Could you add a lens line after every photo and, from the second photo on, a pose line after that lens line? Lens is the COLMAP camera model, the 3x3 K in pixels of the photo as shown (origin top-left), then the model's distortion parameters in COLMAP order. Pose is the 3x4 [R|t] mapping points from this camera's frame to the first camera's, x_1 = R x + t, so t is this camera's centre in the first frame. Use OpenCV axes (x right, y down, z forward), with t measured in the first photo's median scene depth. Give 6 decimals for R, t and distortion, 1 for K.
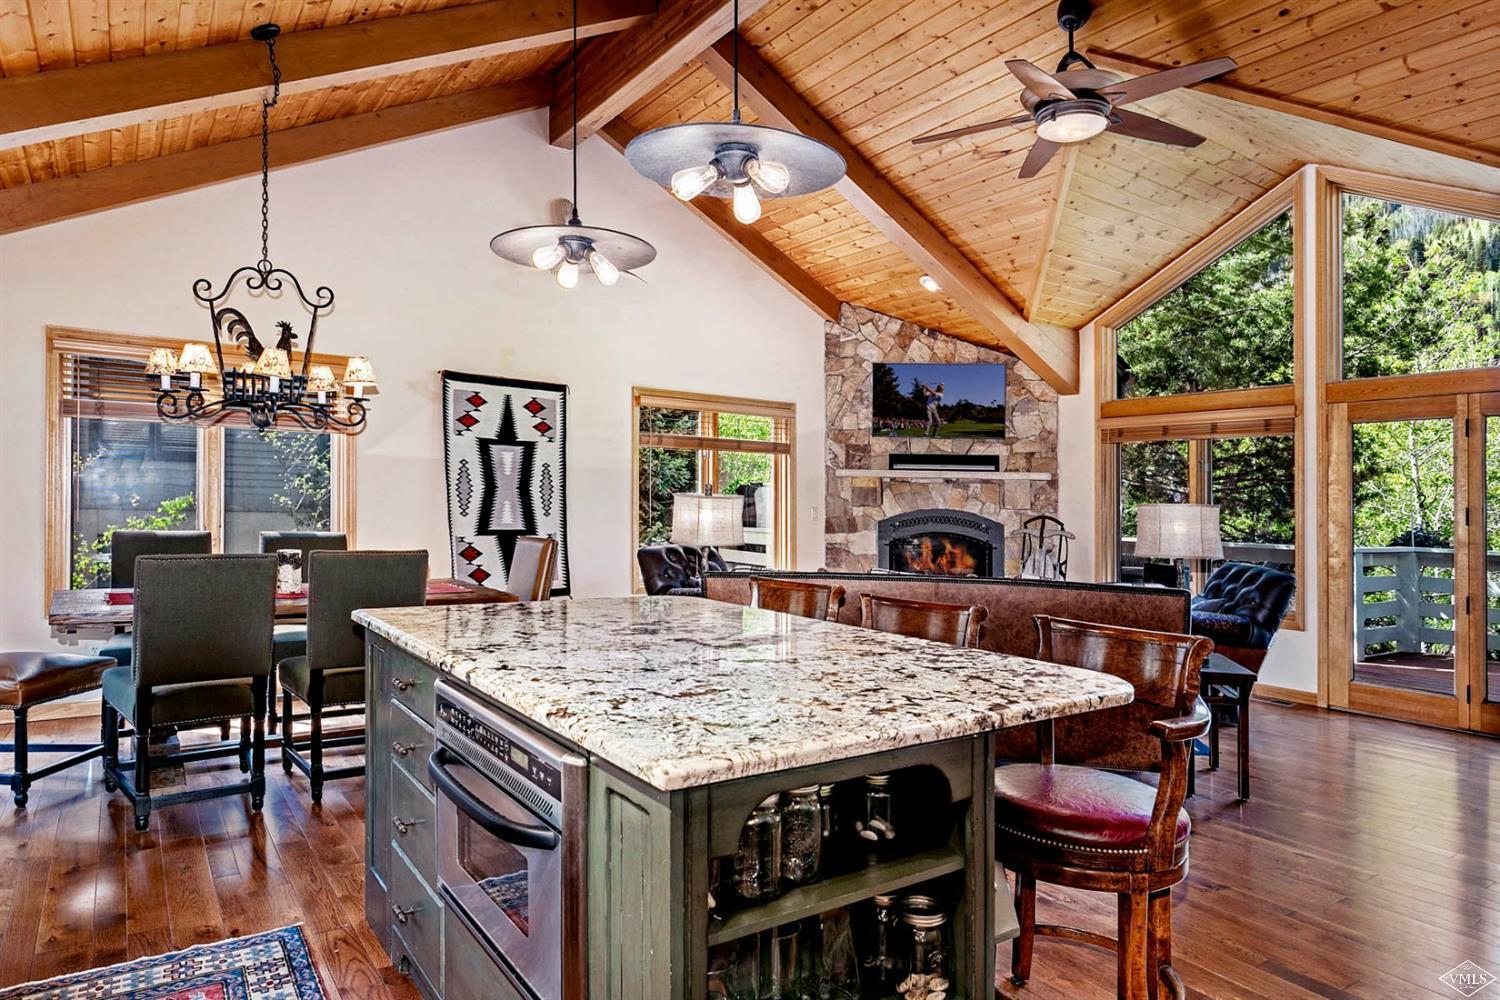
lens RADIAL K [[902.8, 0, 750.8], [0, 902.8, 499.1], [0, 0, 1]] dist [-0.000600, -0.000146]
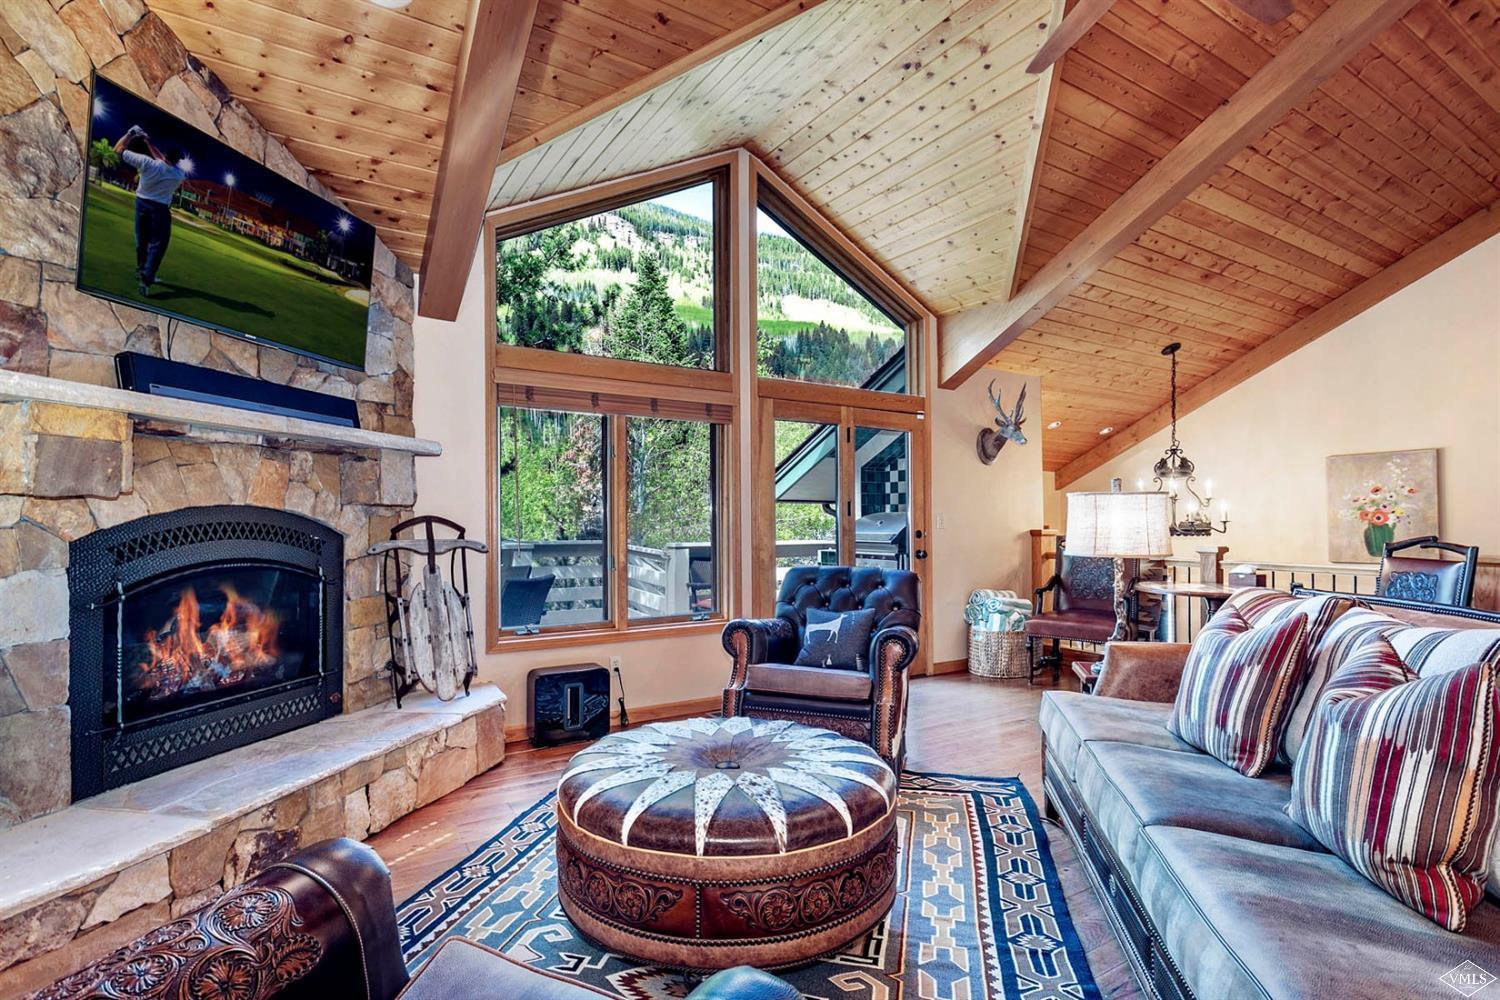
lens RADIAL K [[716.6, 0, 755.3], [0, 716.6, 498.4], [0, 0, 1]] dist [-0.000943, -0.000217]
pose [[0.059442, 0.008931, 0.998192, -0.115232], [-0.002563, 0.999958, -0.008794, 0.010251], [-0.998228, -0.002036, 0.059462, 0.733350]]
